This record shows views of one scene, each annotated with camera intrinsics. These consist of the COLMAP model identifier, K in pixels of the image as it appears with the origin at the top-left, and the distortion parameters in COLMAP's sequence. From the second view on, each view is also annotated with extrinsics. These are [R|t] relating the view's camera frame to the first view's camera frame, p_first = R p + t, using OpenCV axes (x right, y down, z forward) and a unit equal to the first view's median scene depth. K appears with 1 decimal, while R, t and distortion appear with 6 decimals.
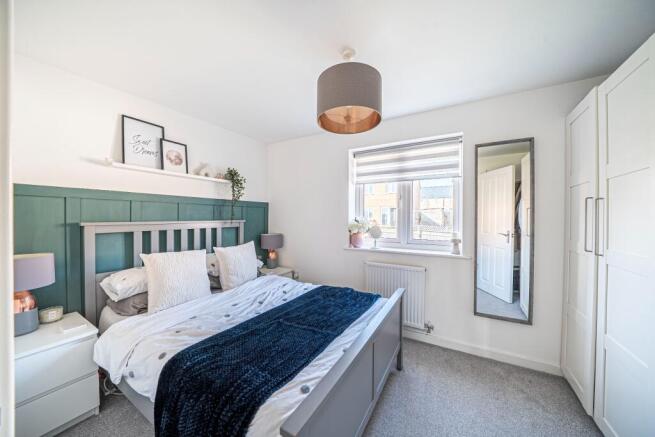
lens RADIAL K [[226.7, 0, 327.5], [0, 226.7, 218.5], [0, 0, 1]] dist [-0.000509, -0.000024]
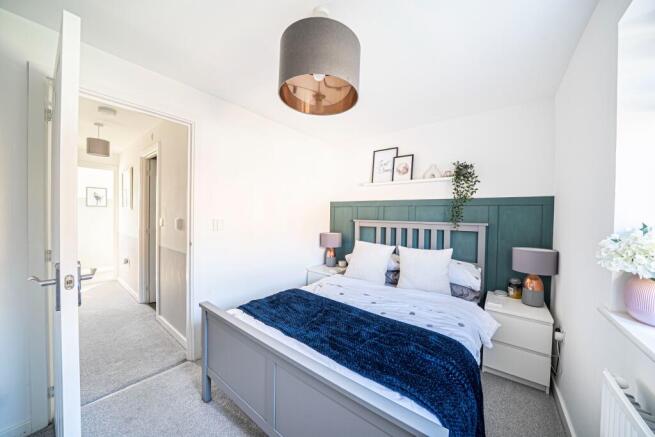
lens RADIAL K [[226.7, 0, 327.5], [0, 226.7, 218.5], [0, 0, 1]] dist [-0.000509, -0.000024]
pose [[-0.100222, 0.013516, -0.994873, 0.583709], [-0.024743, 0.999565, 0.016073, -0.011347], [0.994657, 0.026227, -0.099844, 0.728088]]
